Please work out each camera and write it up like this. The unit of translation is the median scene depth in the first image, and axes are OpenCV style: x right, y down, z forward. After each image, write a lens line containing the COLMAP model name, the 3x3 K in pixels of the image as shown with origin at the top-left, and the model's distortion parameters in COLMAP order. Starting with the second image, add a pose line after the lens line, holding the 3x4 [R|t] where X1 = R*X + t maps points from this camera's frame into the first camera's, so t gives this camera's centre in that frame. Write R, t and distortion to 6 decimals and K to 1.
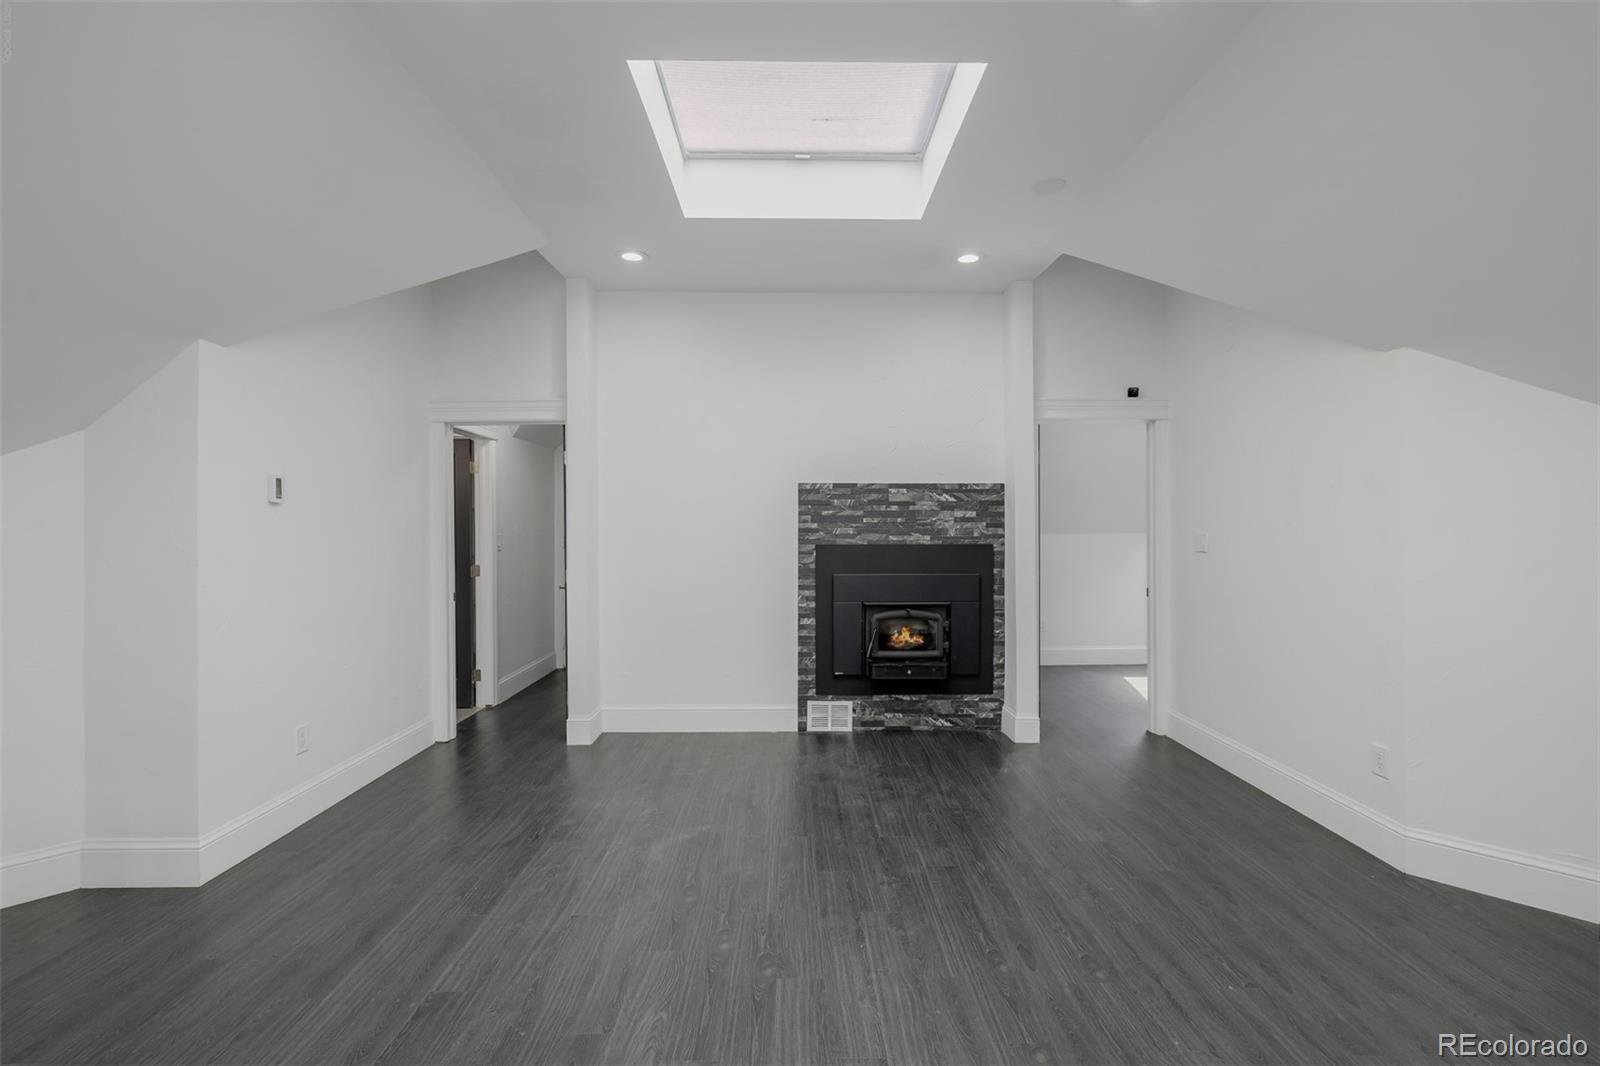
lens RADIAL K [[688.7, 0, 798.1], [0, 688.7, 529.0], [0, 0, 1]] dist [0.003061, 0.000842]
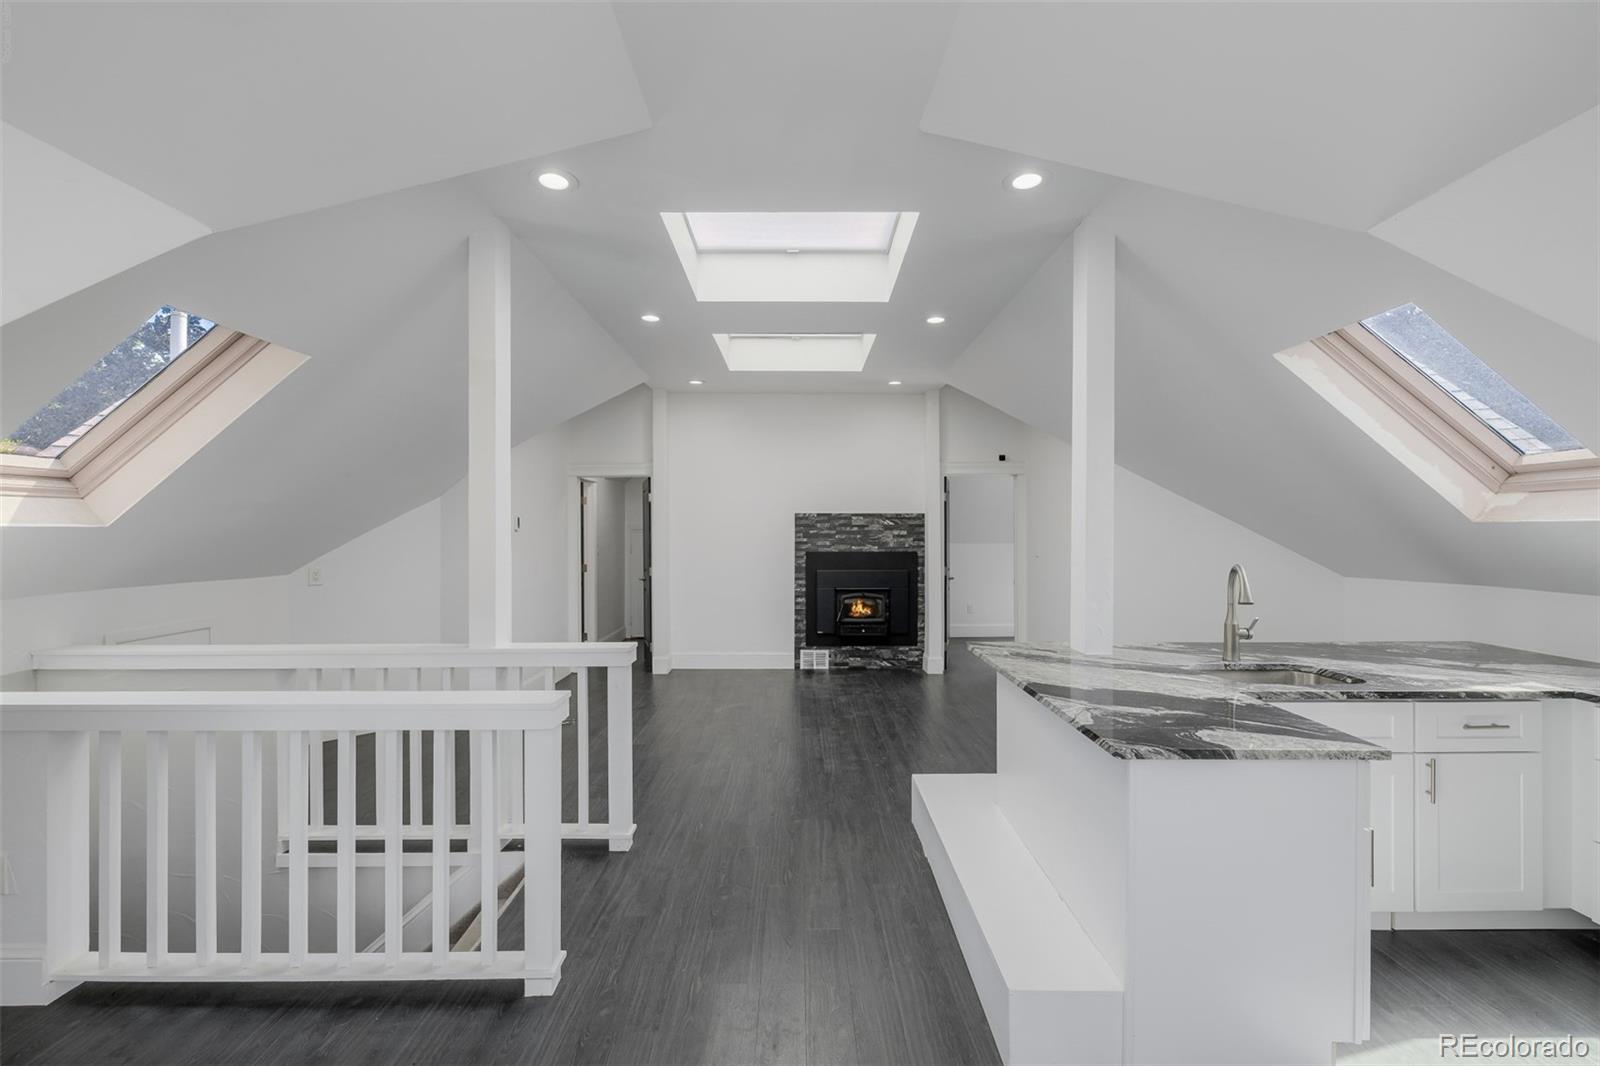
lens RADIAL K [[688.7, 0, 798.1], [0, 688.7, 529.0], [0, 0, 1]] dist [0.003061, 0.000842]
pose [[0.999935, 0.000862, -0.011396, 0.025796], [-0.000926, 0.999984, -0.005625, -0.021042], [0.011391, 0.005636, 0.999919, -0.595396]]
